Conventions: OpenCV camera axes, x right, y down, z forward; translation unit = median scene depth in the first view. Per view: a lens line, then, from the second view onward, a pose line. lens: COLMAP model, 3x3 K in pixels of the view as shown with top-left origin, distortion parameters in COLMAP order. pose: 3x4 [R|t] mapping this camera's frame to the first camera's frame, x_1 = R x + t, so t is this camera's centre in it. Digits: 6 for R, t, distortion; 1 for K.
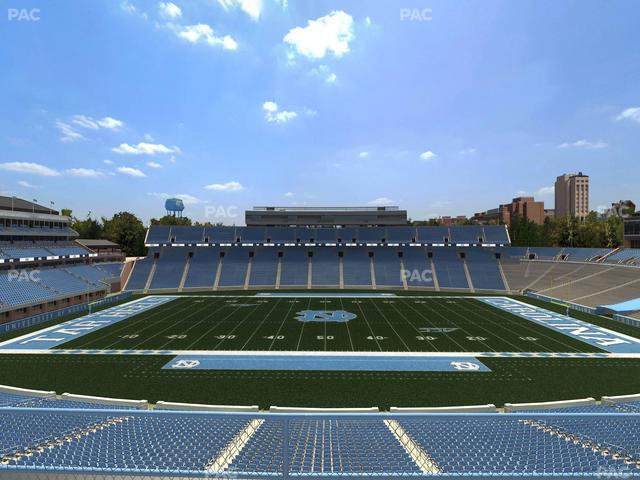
lens RADIAL K [[320.0, 0, 320.2], [0, 320.0, 239.7], [0, 0, 1]] dist [-0.000299, 0.000074]
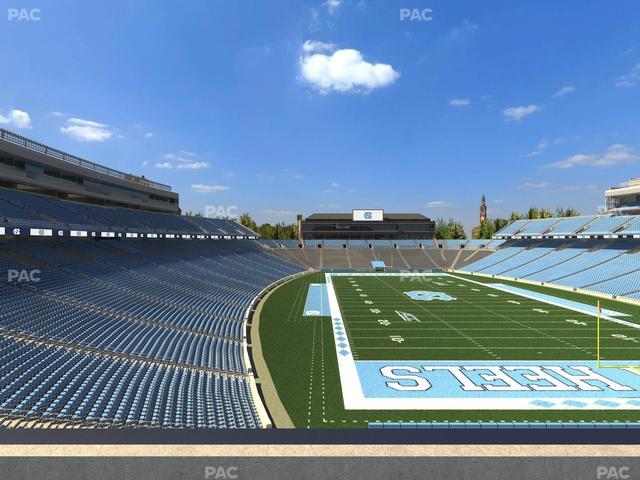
lens RADIAL K [[320.0, 0, 319.2], [0, 320.0, 239.7], [0, 0, 1]] dist [-0.000299, 0.000074]
pose [[-0.016553, 0.000619, 0.999863, -0.558539], [-0.001006, 0.999999, -0.000636, 0.022078], [-0.999862, -0.001017, -0.016552, 0.737104]]
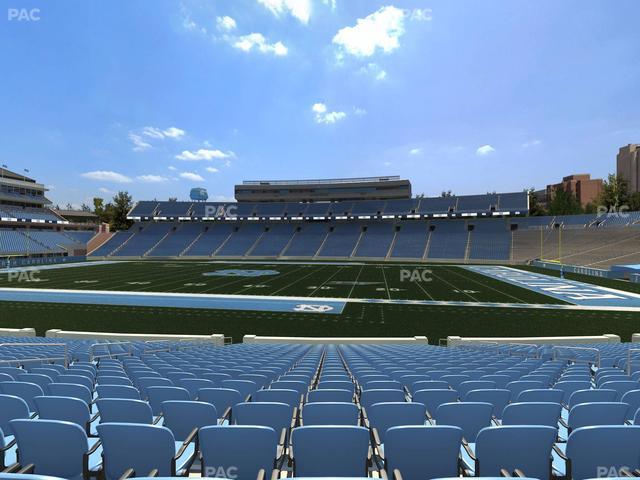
lens RADIAL K [[320.0, 0, 320.2], [0, 320.0, 239.9], [0, 0, 1]] dist [-0.000299, 0.000074]
pose [[0.988433, -0.000060, -0.151657, 0.179191], [0.000168, 1.000000, 0.000700, 0.079511], [0.151657, -0.000717, 0.988433, 0.108182]]
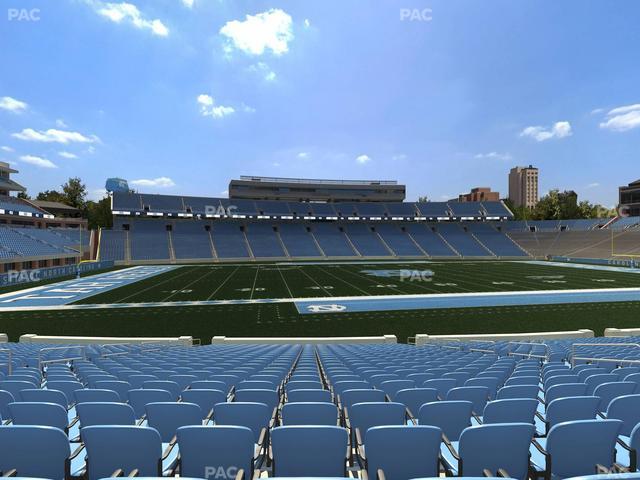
lens RADIAL K [[320.0, 0, 320.2], [0, 320.0, 239.8], [0, 0, 1]] dist [-0.000299, 0.000074]
pose [[0.982102, 0.000141, 0.188347, -0.177500], [-0.000189, 1.000000, 0.000237, 0.079362], [-0.188347, -0.000269, 0.982102, 0.114834]]
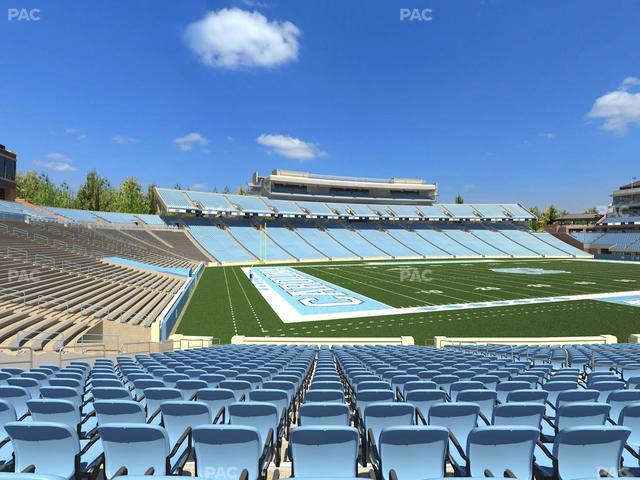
lens RADIAL K [[320.0, 0, 319.3], [0, 320.0, 242.6], [0, 0, 1]] dist [-0.000299, 0.000074]
pose [[0.947722, -0.002589, 0.319086, -0.423266], [-0.000226, 0.999961, 0.008783, 0.079620], [-0.319097, -0.008395, 0.947685, 0.180701]]
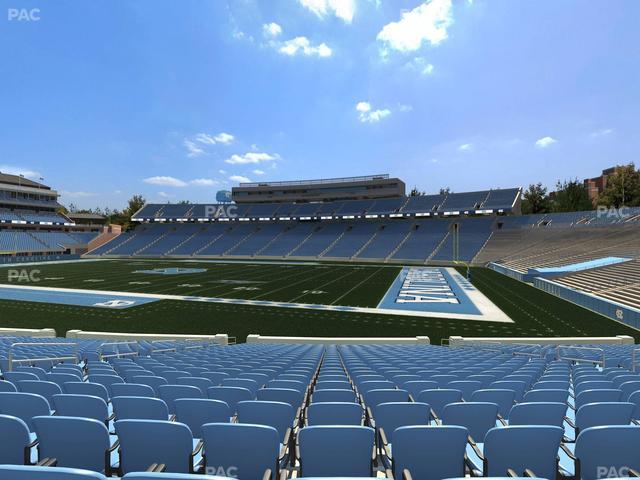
lens RADIAL K [[320.0, 0, 320.0], [0, 320.0, 239.8], [0, 0, 1]] dist [-0.000299, 0.000074]
pose [[0.958364, -0.000025, -0.285551, 0.345048], [0.000101, 1.000000, 0.000254, 0.079389], [0.285551, -0.000272, 0.958364, 0.140144]]
